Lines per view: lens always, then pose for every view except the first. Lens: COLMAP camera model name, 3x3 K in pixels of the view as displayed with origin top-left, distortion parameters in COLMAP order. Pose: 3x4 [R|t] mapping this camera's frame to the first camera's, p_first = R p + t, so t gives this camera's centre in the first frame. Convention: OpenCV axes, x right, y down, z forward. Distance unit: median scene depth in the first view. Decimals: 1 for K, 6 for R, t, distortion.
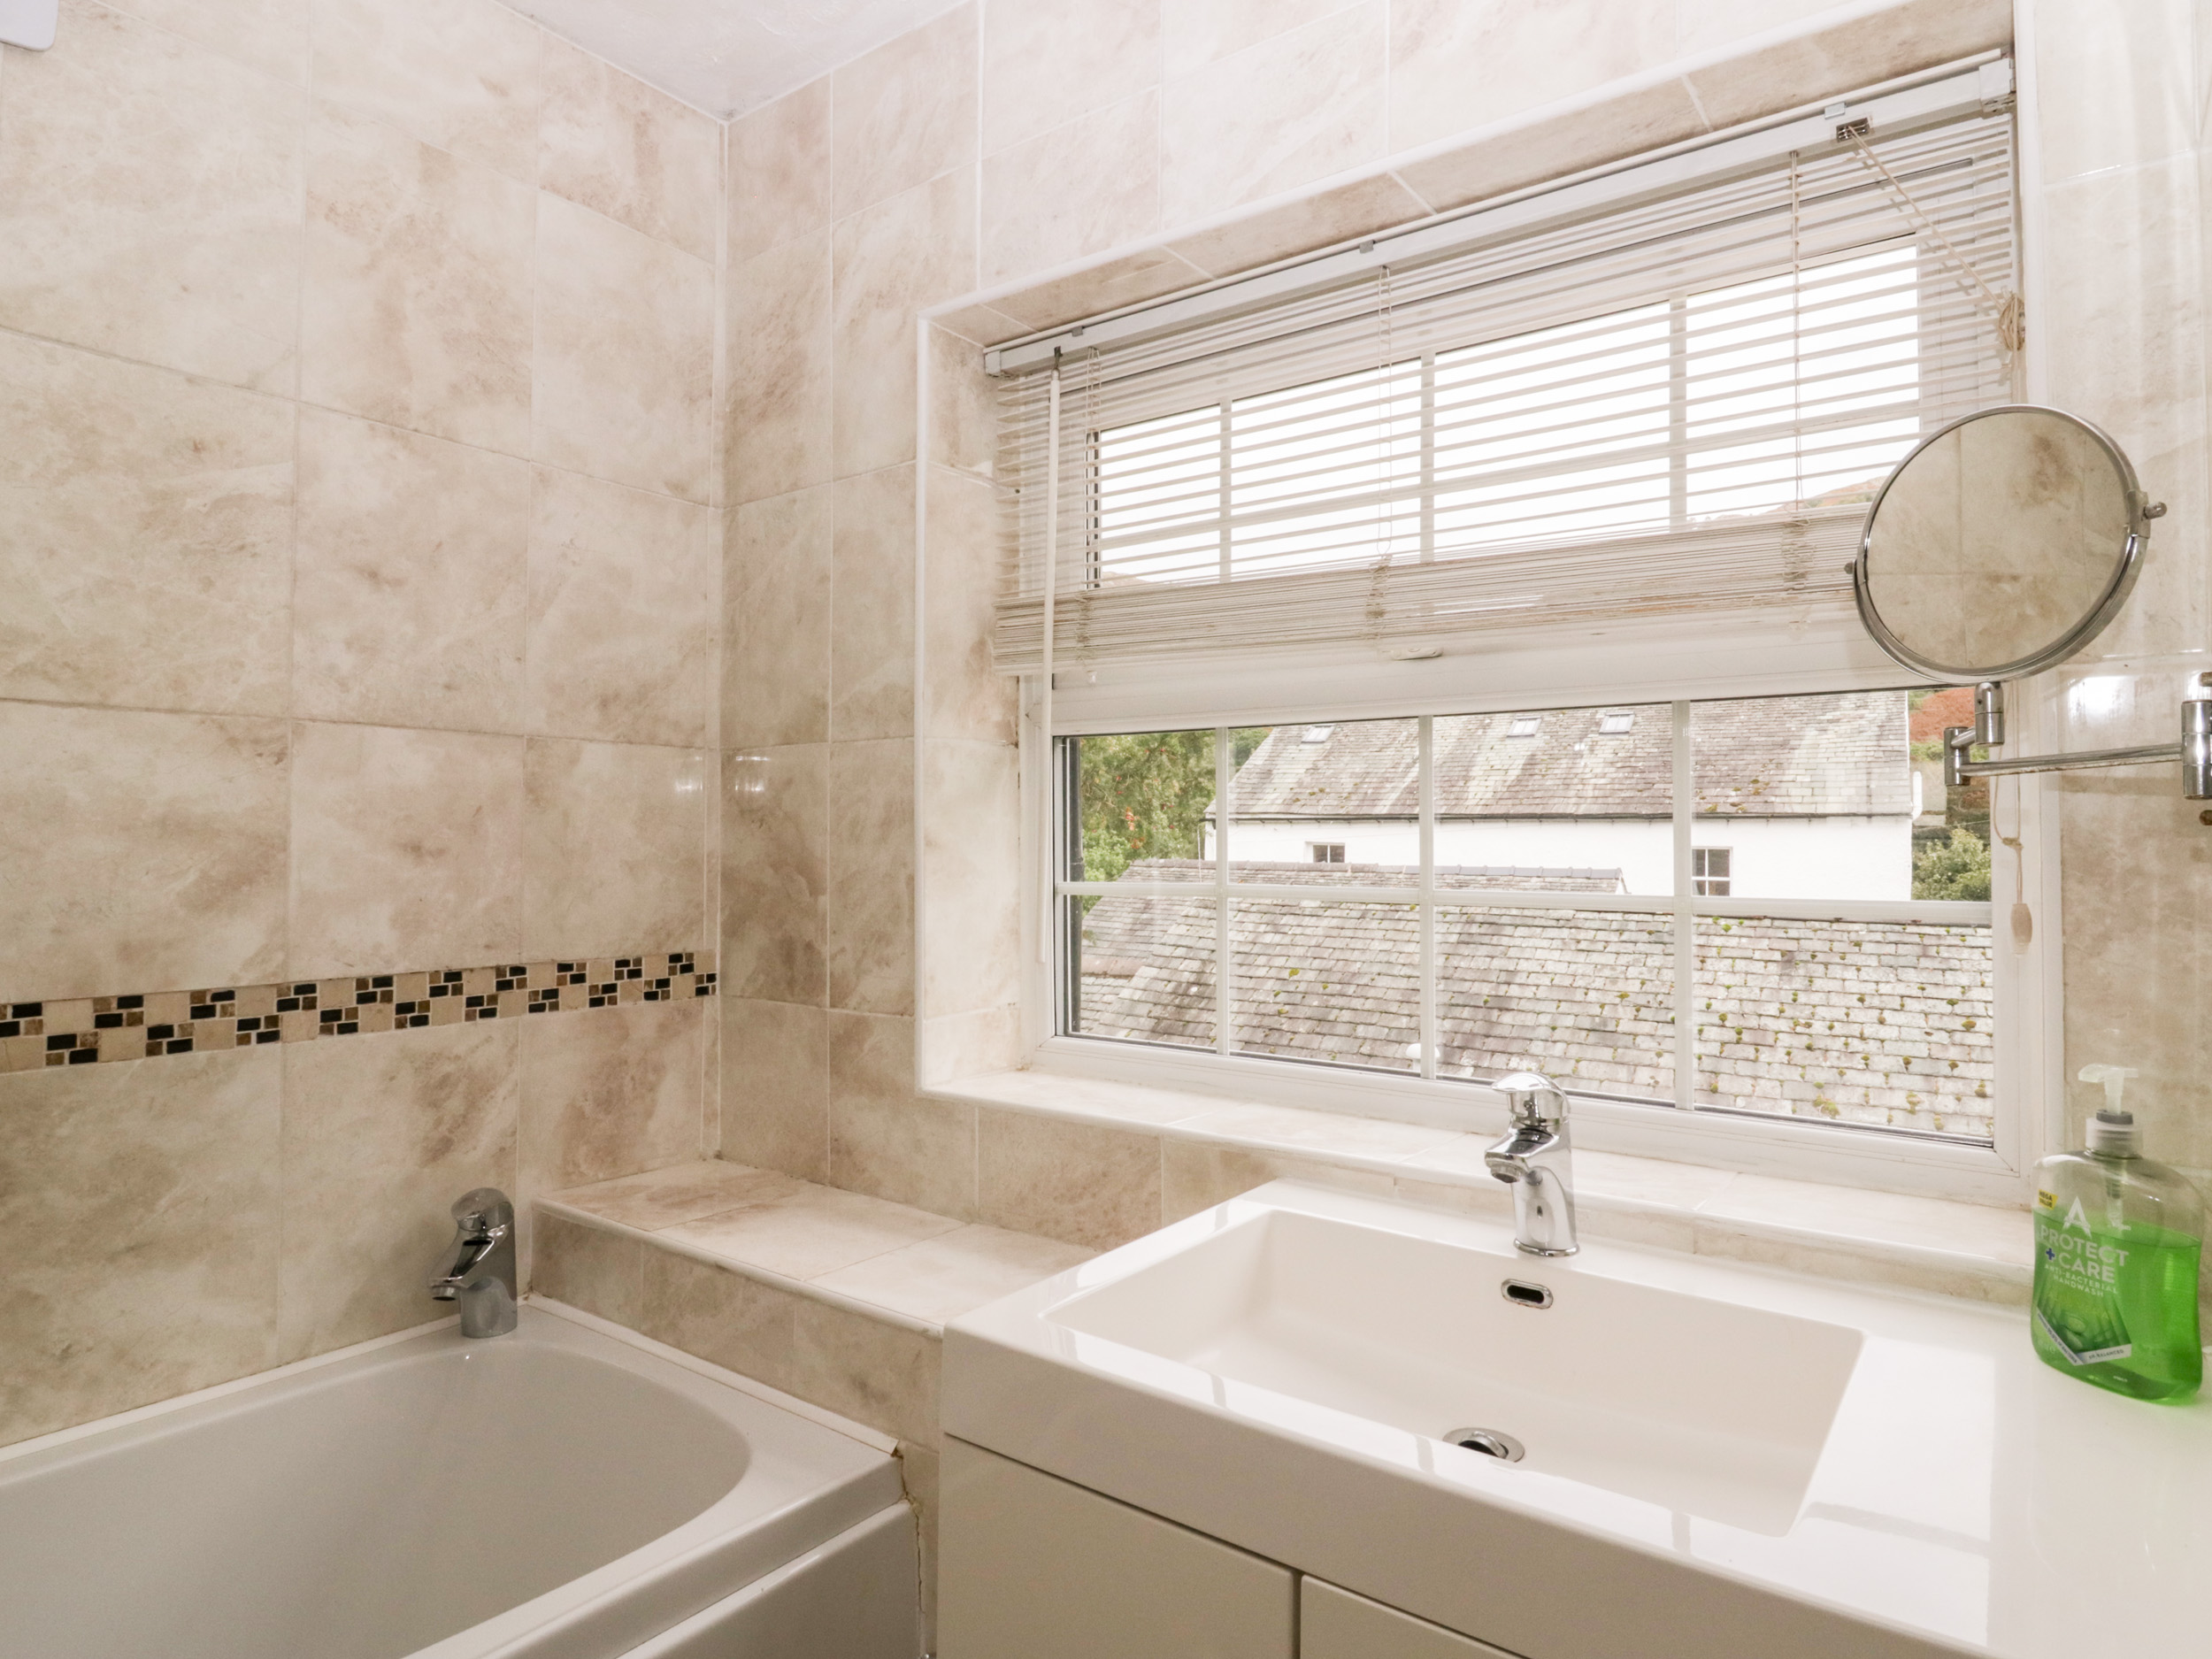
lens RADIAL K [[1269.7, 0, 1114.9], [0, 1269.7, 806.6], [0, 0, 1]] dist [0.002378, -0.012538]
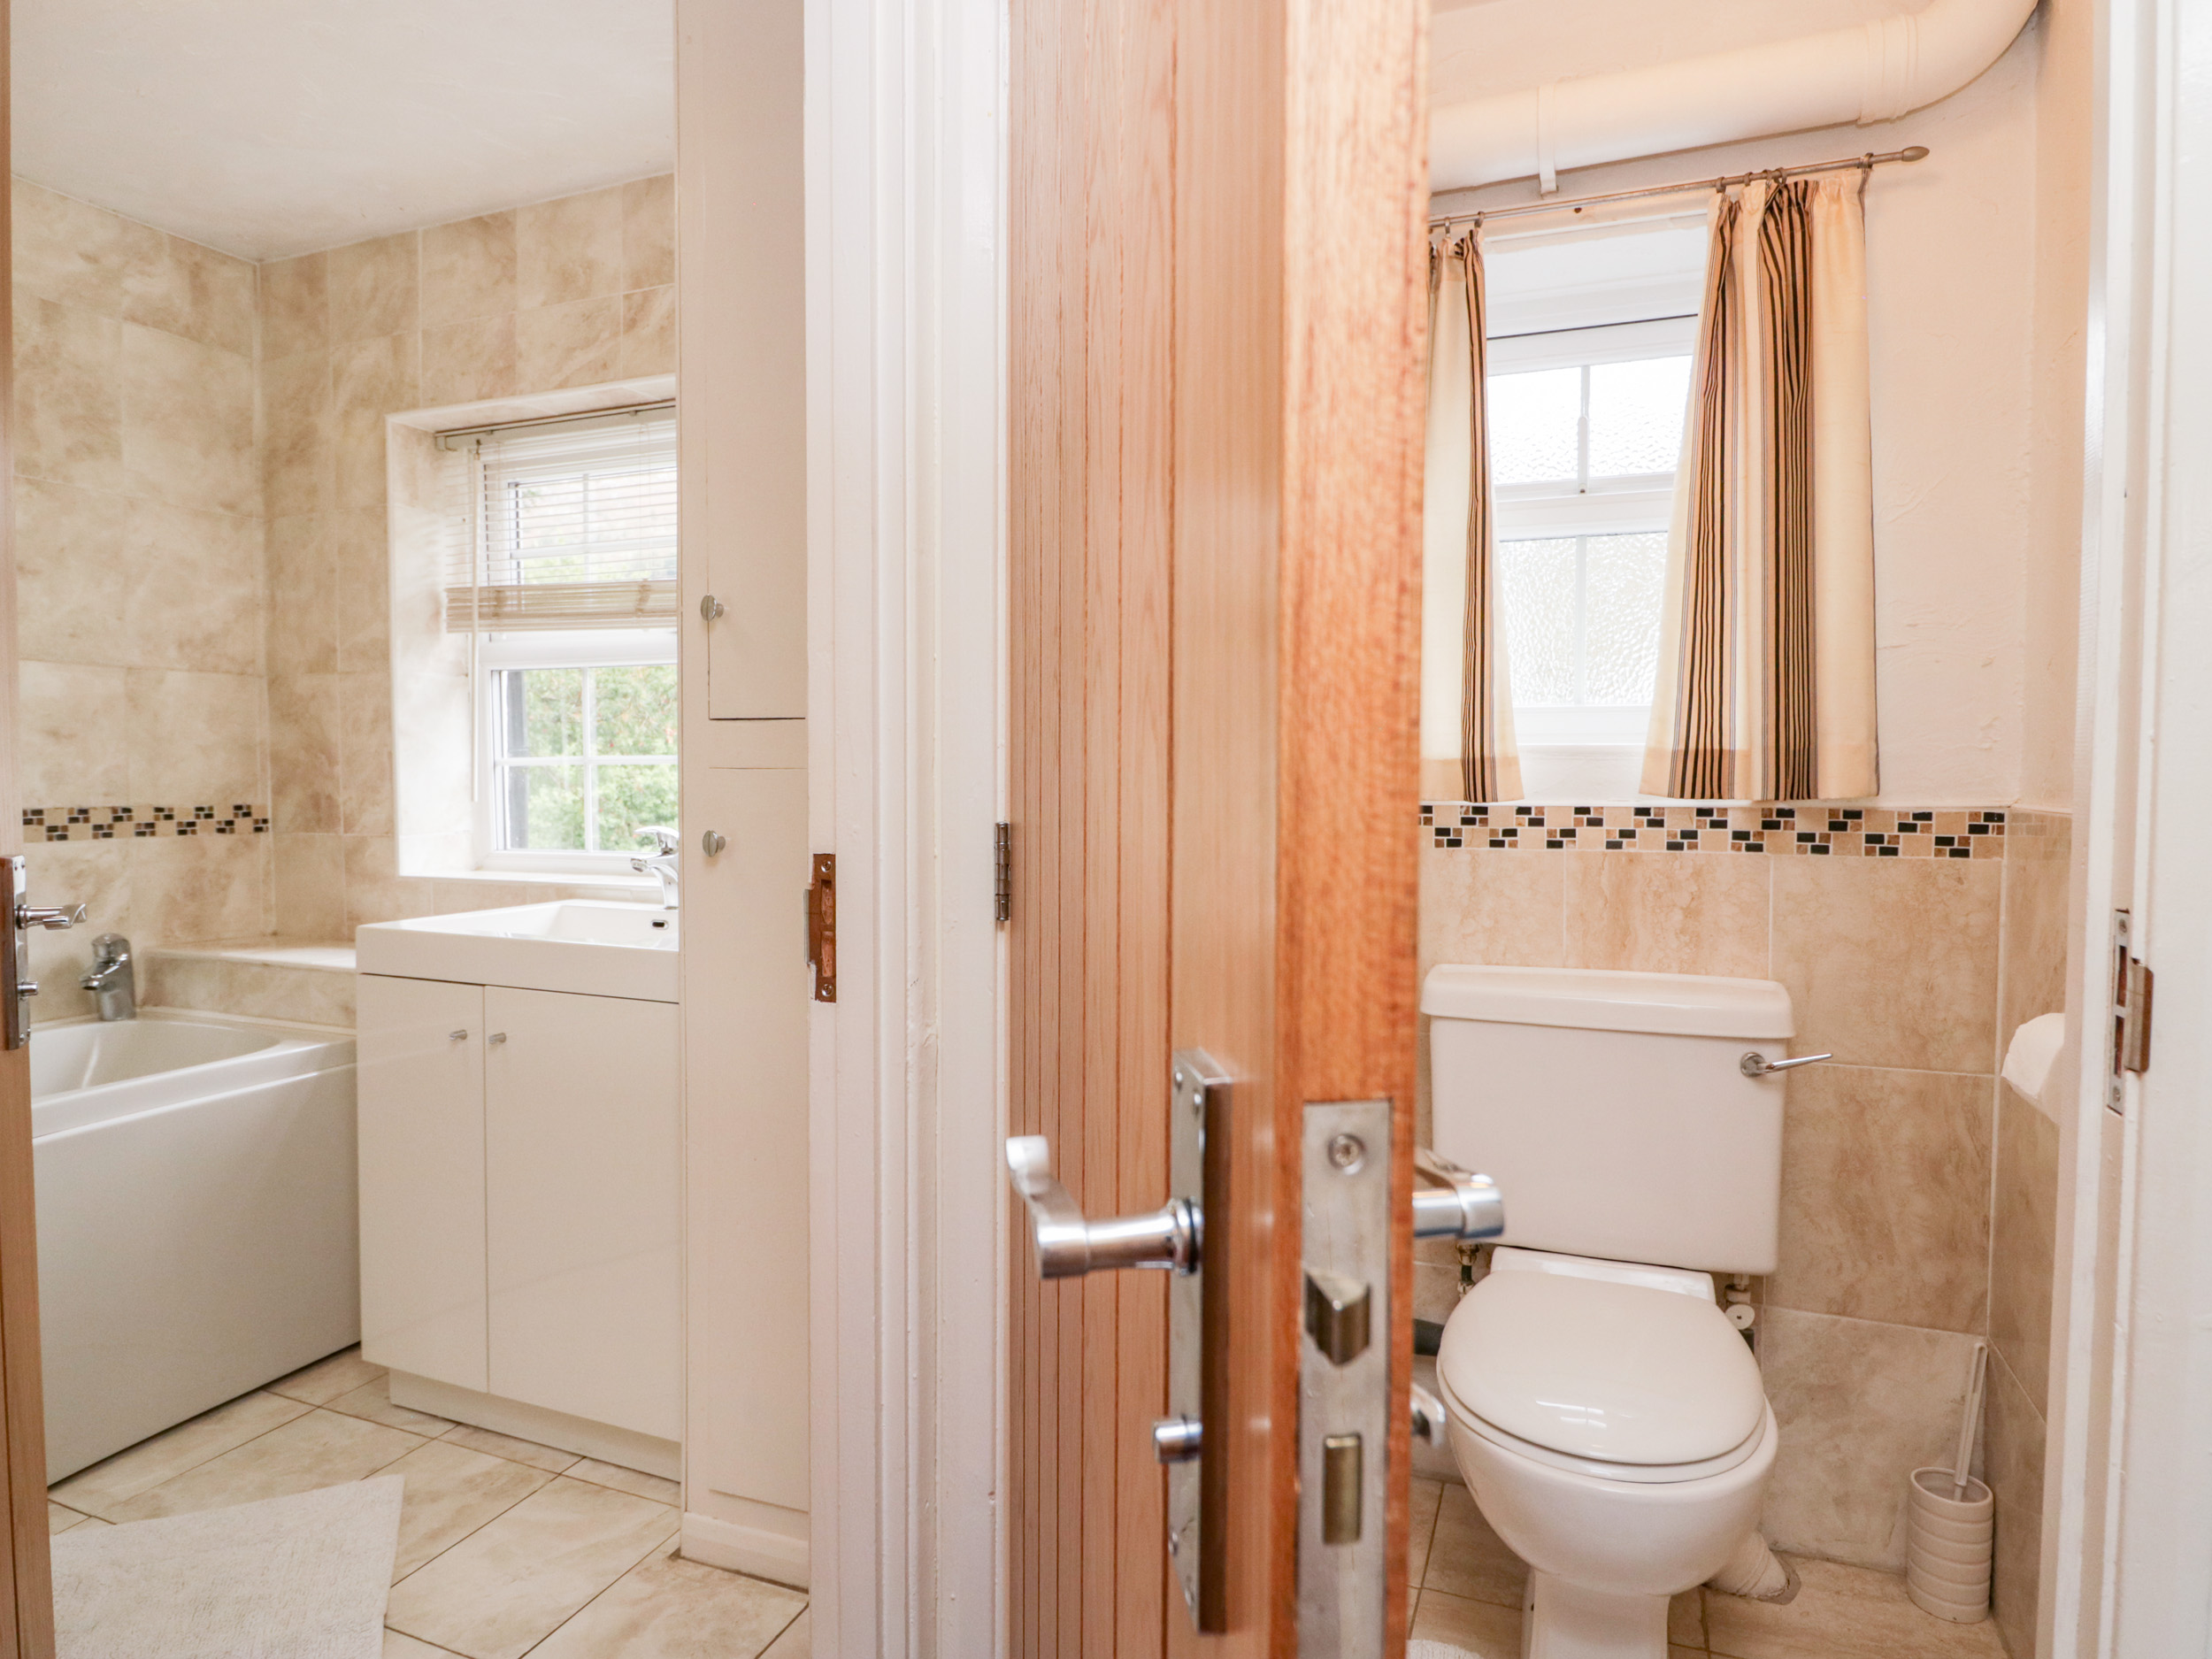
lens RADIAL K [[1269.7, 0, 1112.4], [0, 1269.7, 806.6], [0, 0, 1]] dist [0.002378, -0.012538]
pose [[0.969778, -0.012553, 0.243667, 0.345711], [-0.001060, 0.998449, 0.055657, 0.030881], [-0.243988, -0.054233, 0.968261, -0.844162]]
